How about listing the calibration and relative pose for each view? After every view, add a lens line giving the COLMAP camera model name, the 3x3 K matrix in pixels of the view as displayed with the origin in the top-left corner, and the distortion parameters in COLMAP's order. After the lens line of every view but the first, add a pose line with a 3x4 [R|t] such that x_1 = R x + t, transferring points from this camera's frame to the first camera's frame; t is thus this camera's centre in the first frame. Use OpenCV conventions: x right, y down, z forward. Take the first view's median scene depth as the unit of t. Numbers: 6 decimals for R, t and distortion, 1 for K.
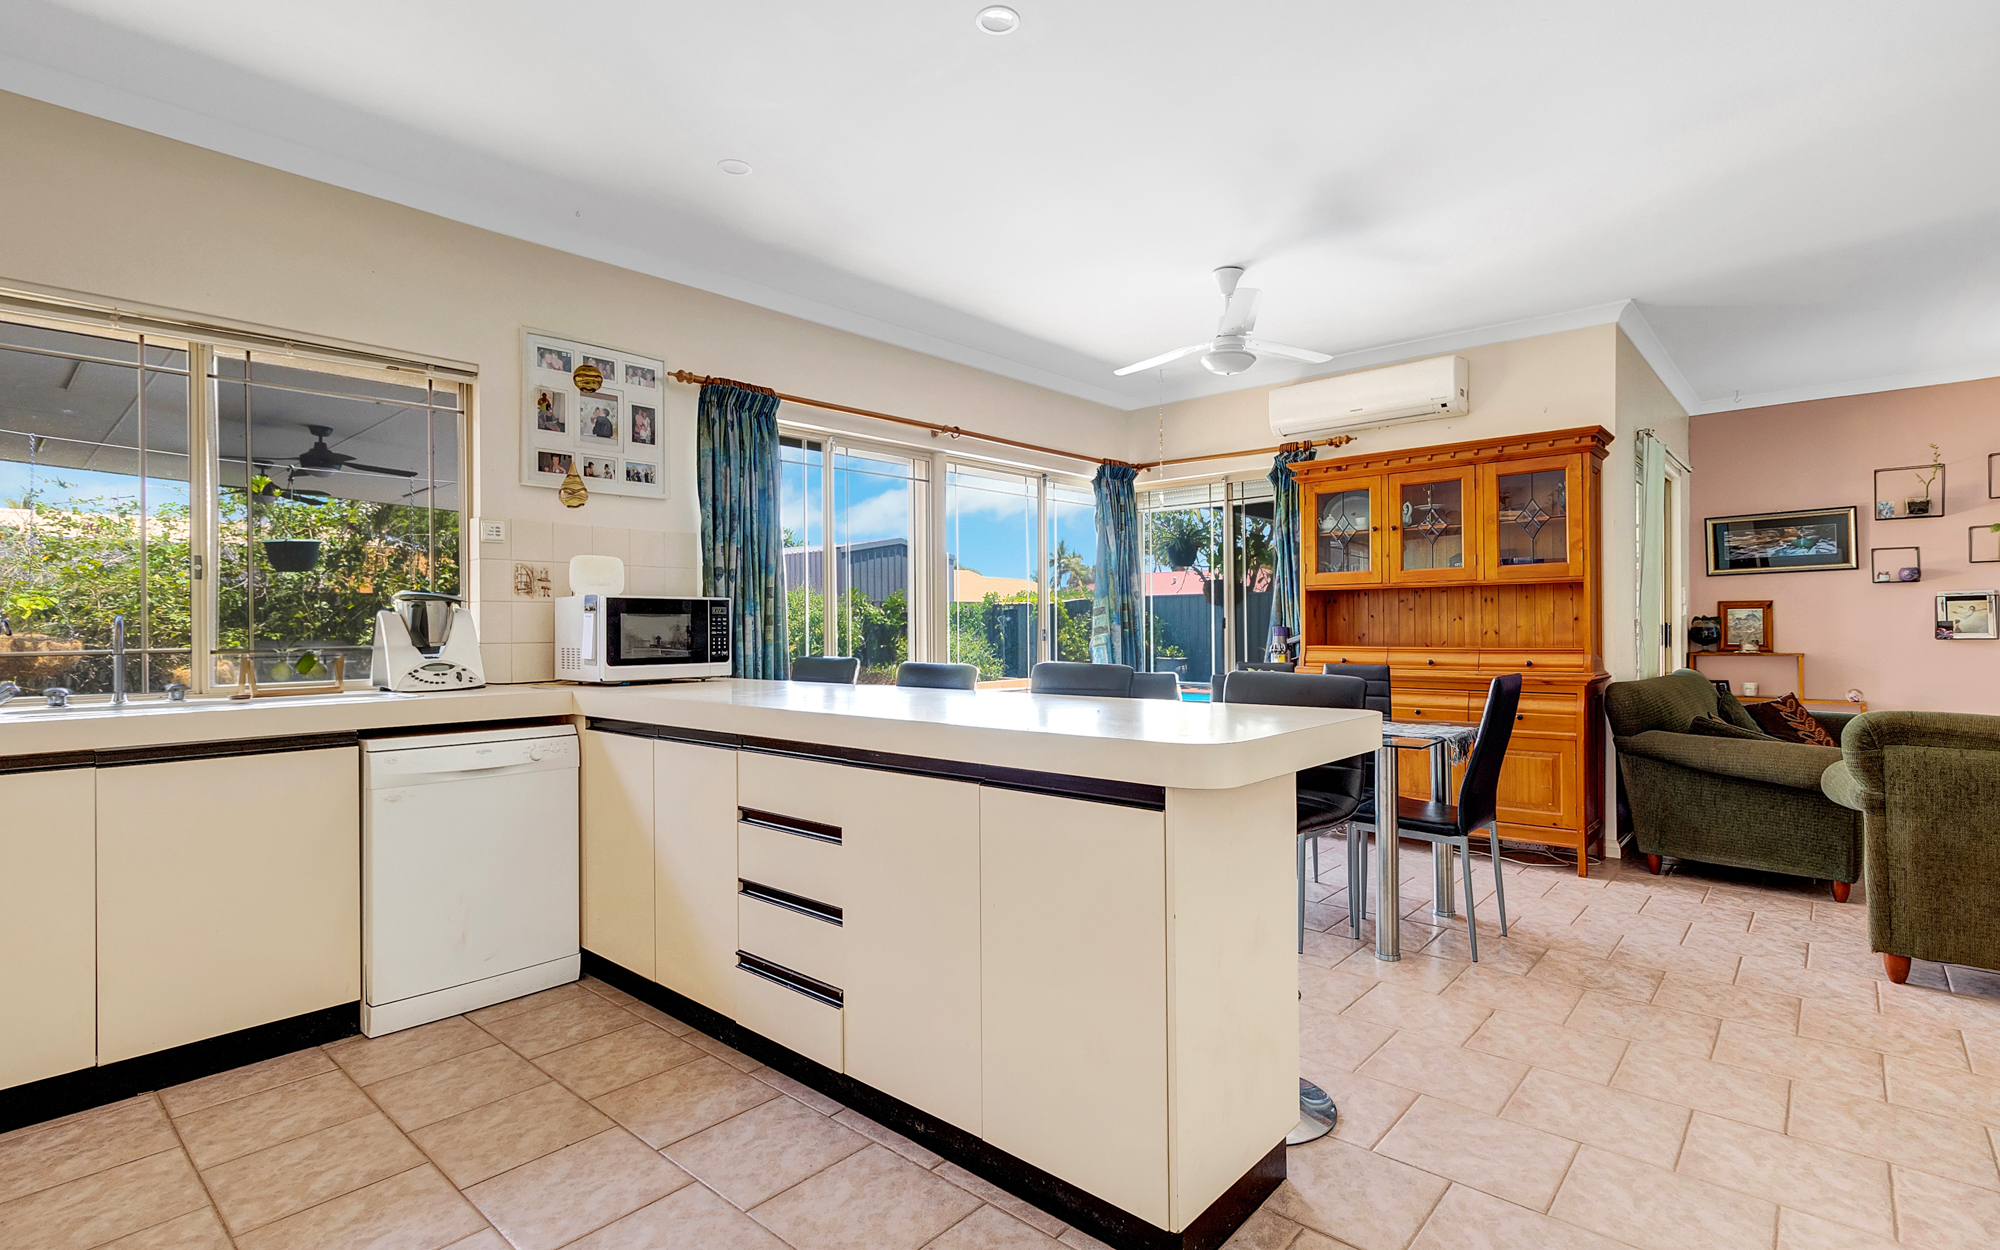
lens RADIAL K [[944.3, 0, 1000.0], [0, 944.3, 625.0], [0, 0, 1]] dist [-0.000068, -0.000045]
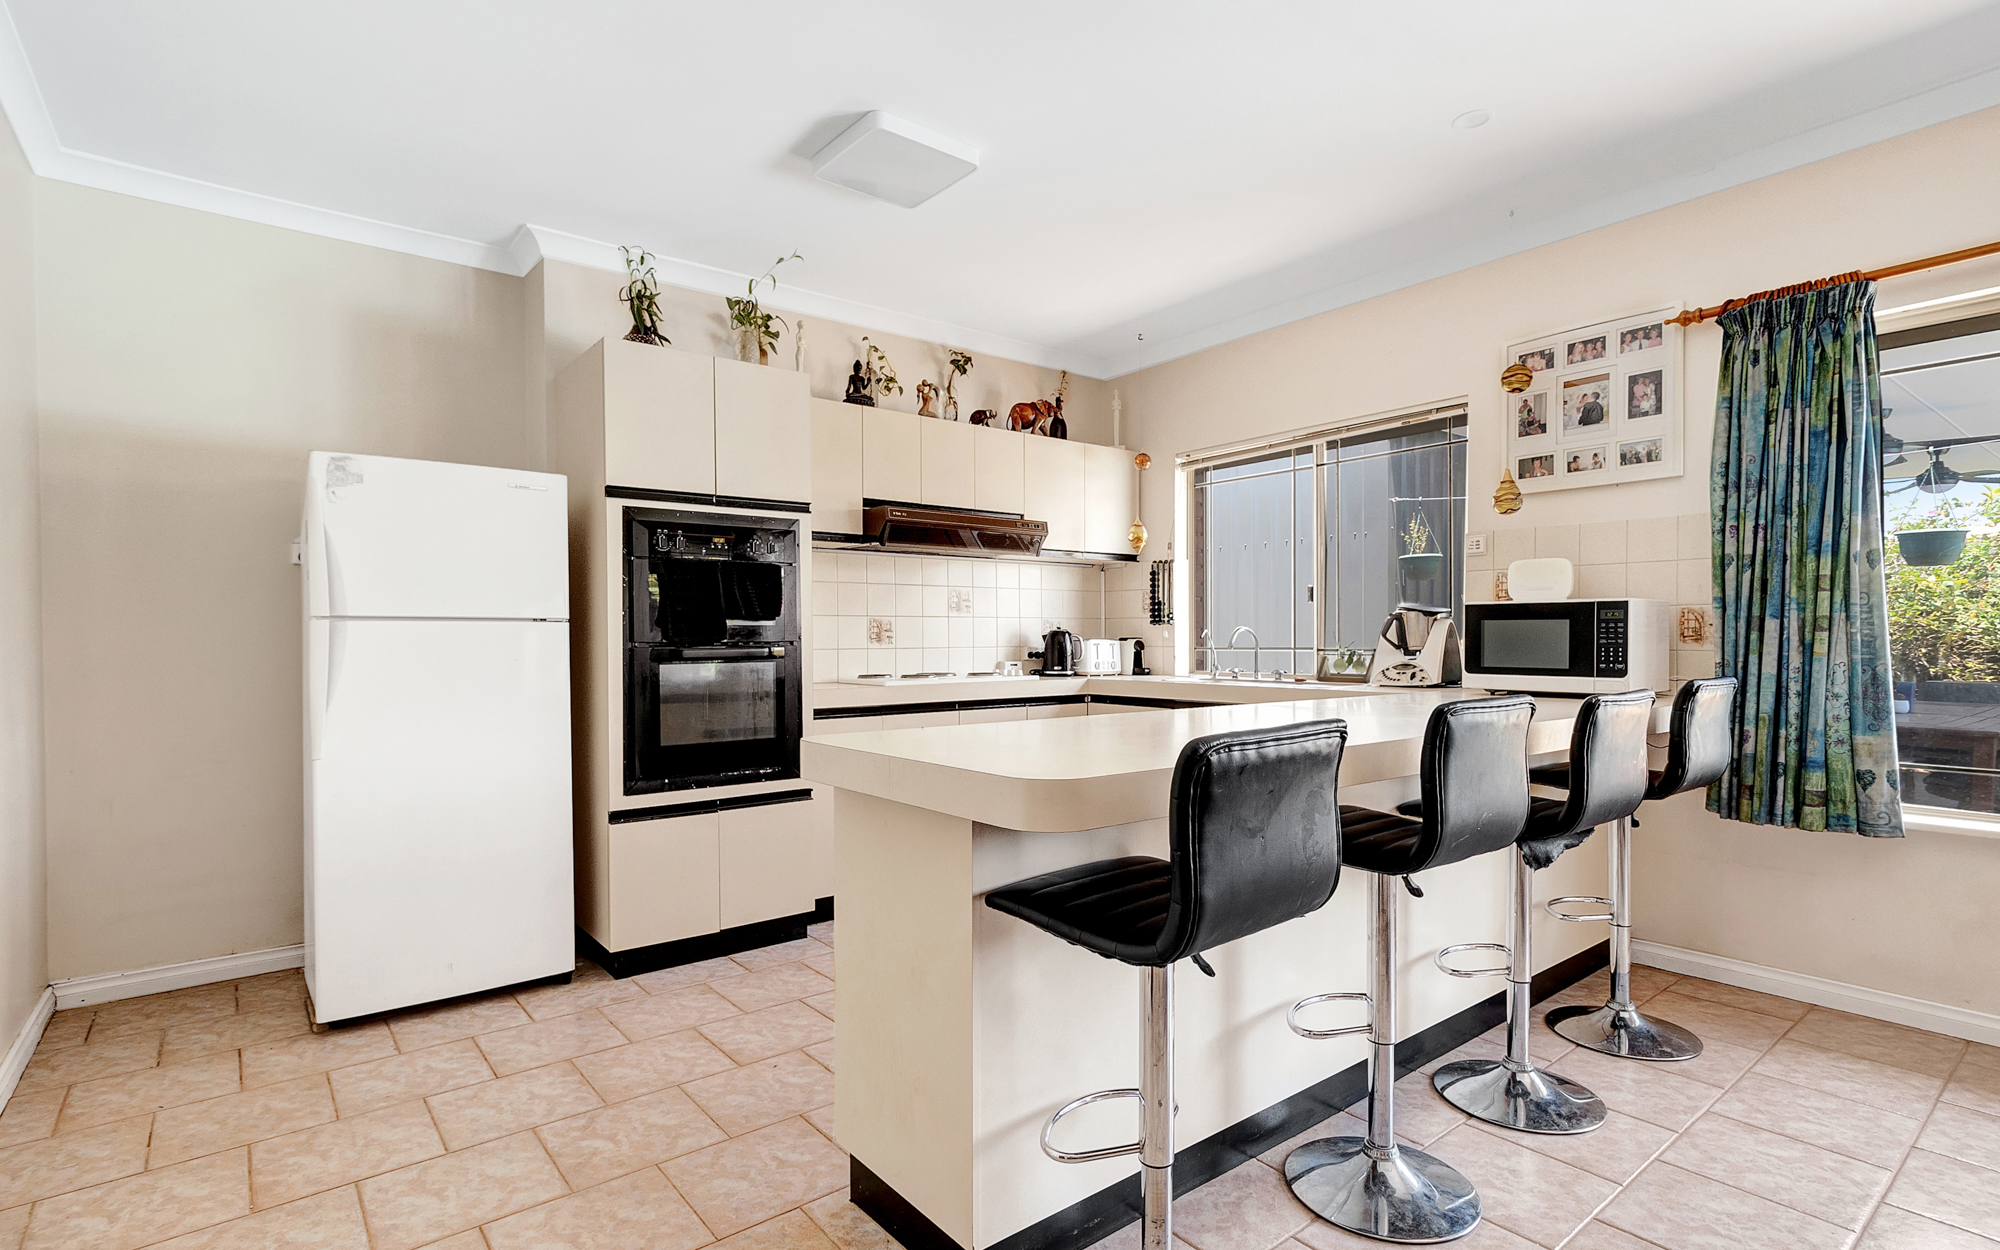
lens RADIAL K [[962.2, 0, 999.6], [0, 962.2, 654.3], [0, 0, 1]] dist [0.000085, -0.000029]
pose [[-0.162317, 0.025354, -0.986413, 0.583314], [0.007099, 0.999674, 0.024526, -0.004653], [0.986713, -0.003022, -0.162444, 0.580210]]
